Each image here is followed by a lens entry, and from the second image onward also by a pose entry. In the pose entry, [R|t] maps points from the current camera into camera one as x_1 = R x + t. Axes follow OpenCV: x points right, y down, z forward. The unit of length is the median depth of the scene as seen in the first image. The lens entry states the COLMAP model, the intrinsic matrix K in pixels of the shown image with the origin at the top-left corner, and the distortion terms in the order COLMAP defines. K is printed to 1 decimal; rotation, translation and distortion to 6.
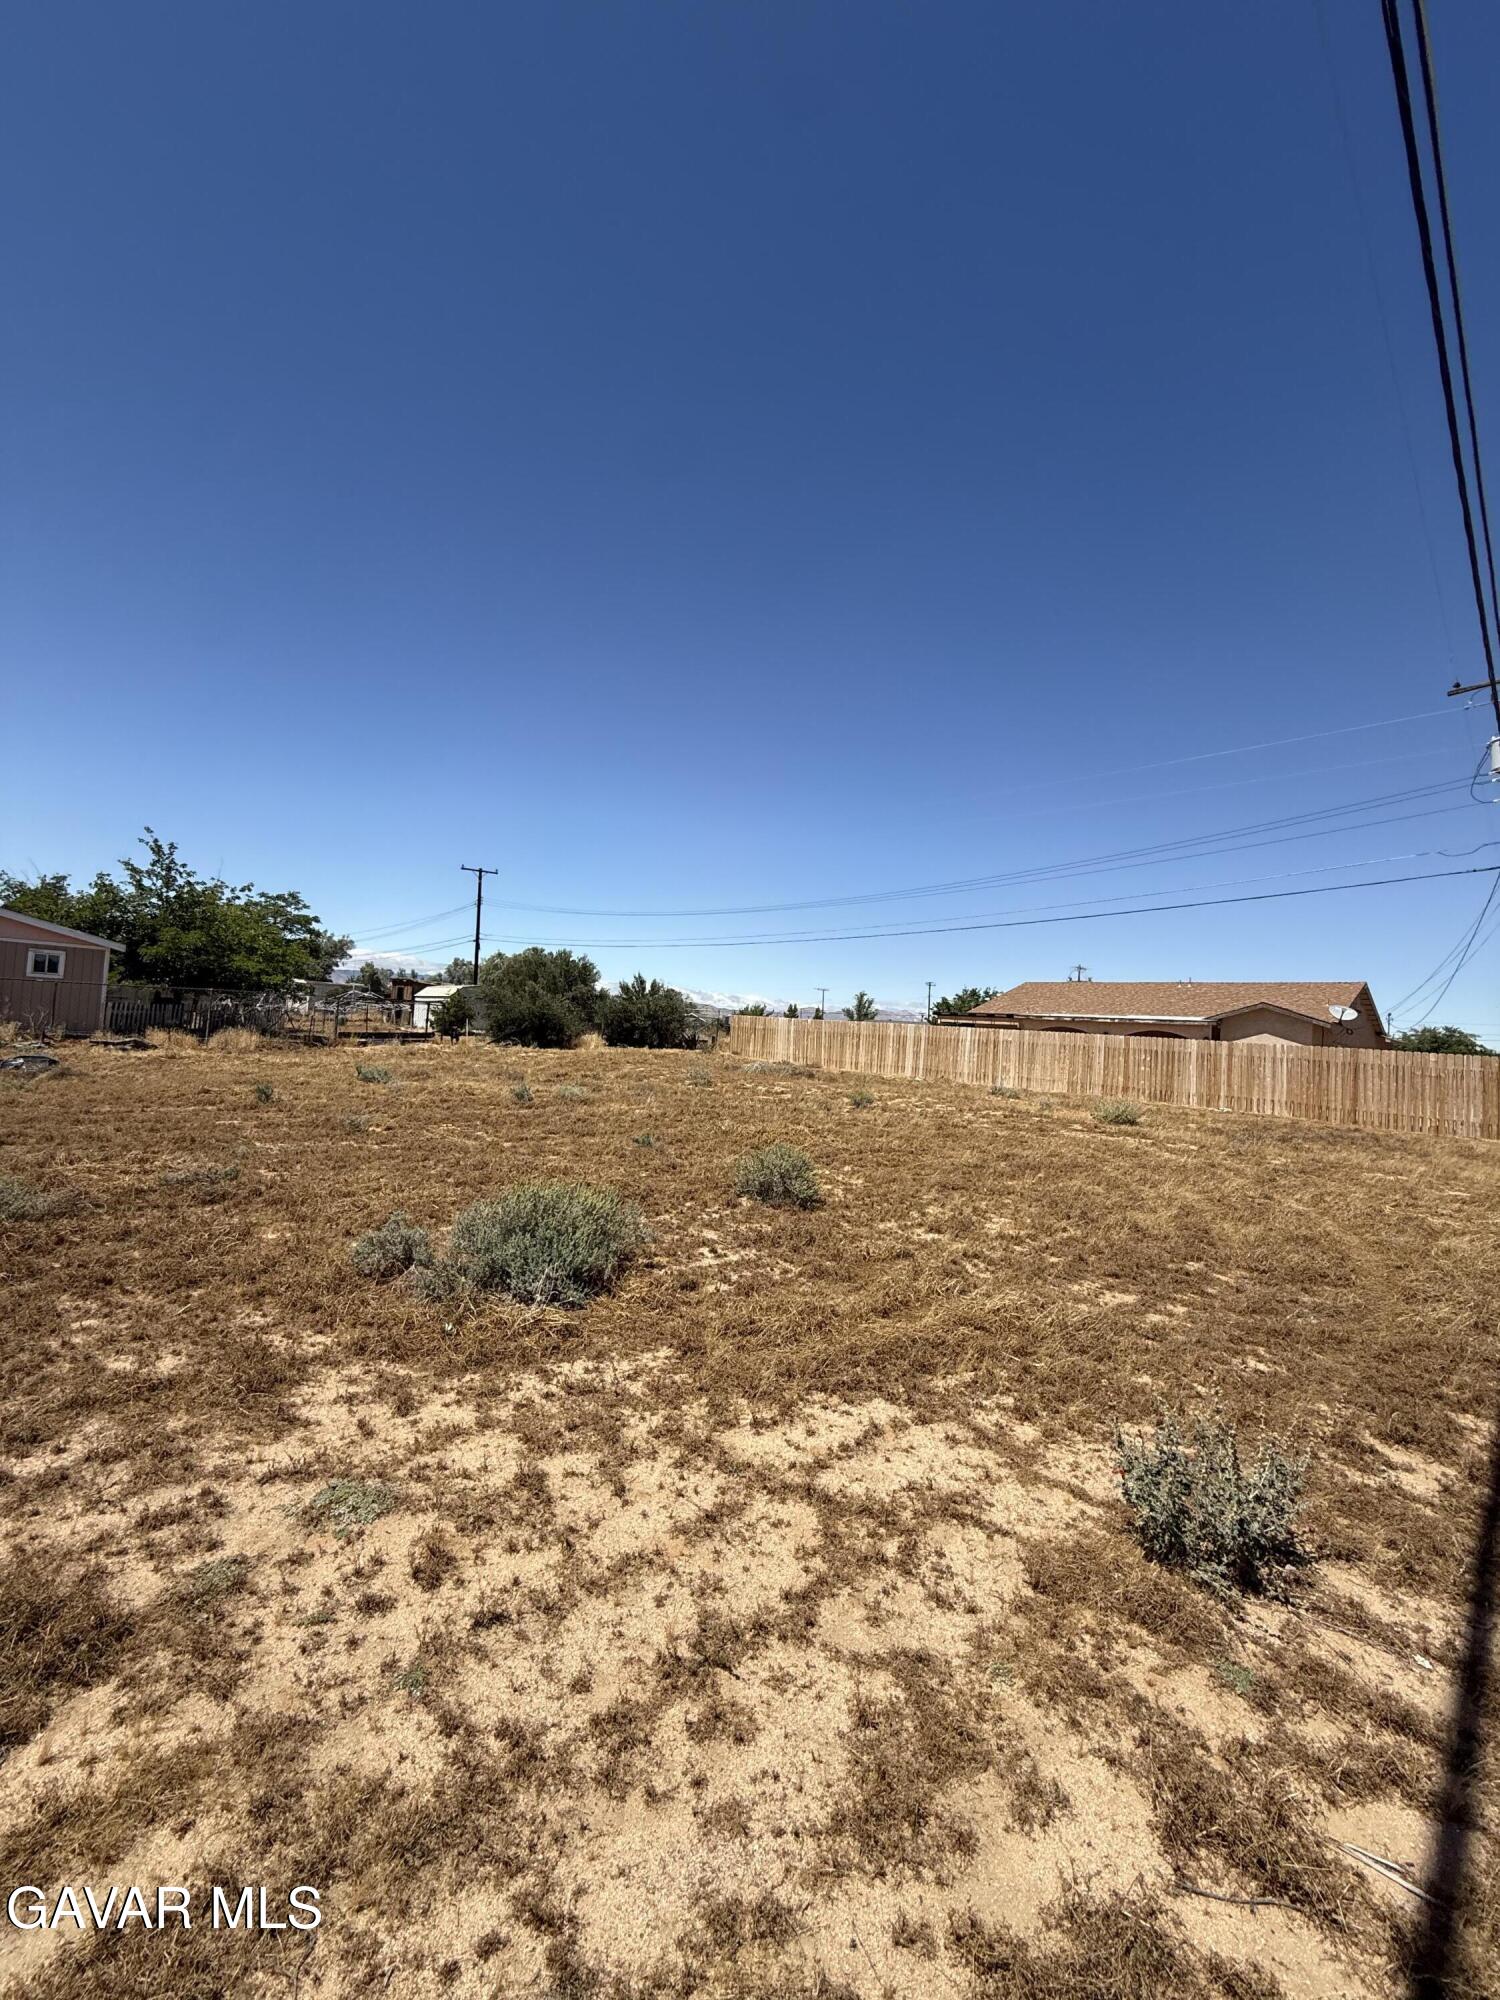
lens RADIAL K [[802.4, 0, 746.2], [0, 802.4, 1002.5], [0, 0, 1]] dist [0.001323, 0.000090]
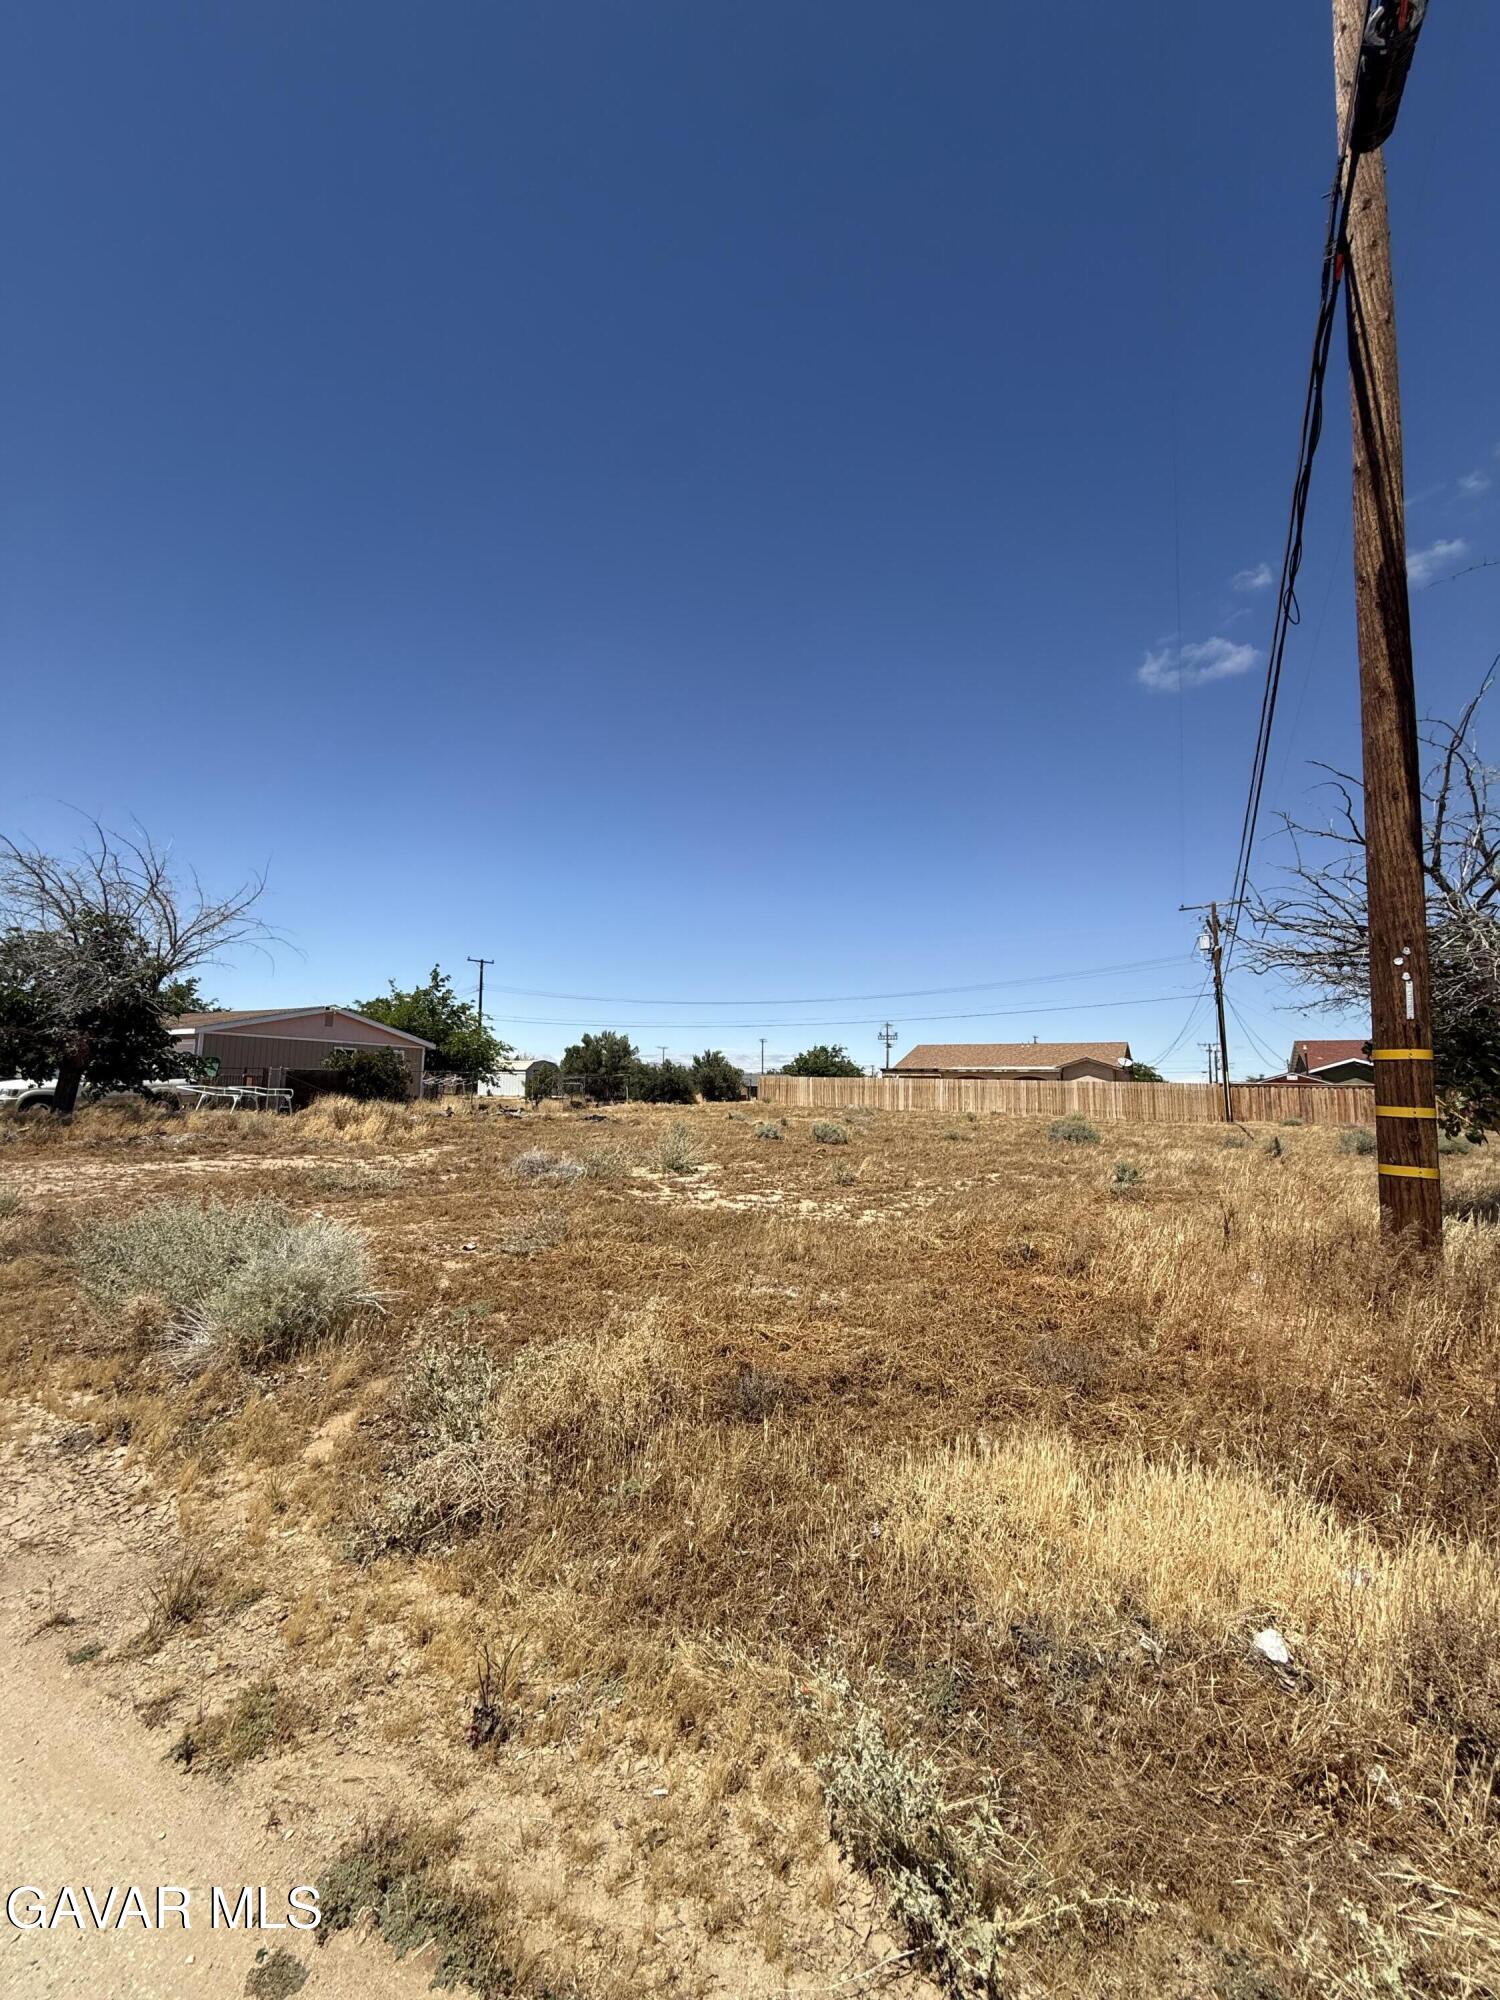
lens RADIAL K [[802.4, 0, 746.9], [0, 802.4, 1001.0], [0, 0, 1]] dist [0.001323, 0.000090]
pose [[0.960204, -0.012532, 0.279017, -0.520768], [0.031465, 0.997487, -0.063483, -0.033705], [-0.277520, 0.069736, 0.958185, -0.442922]]
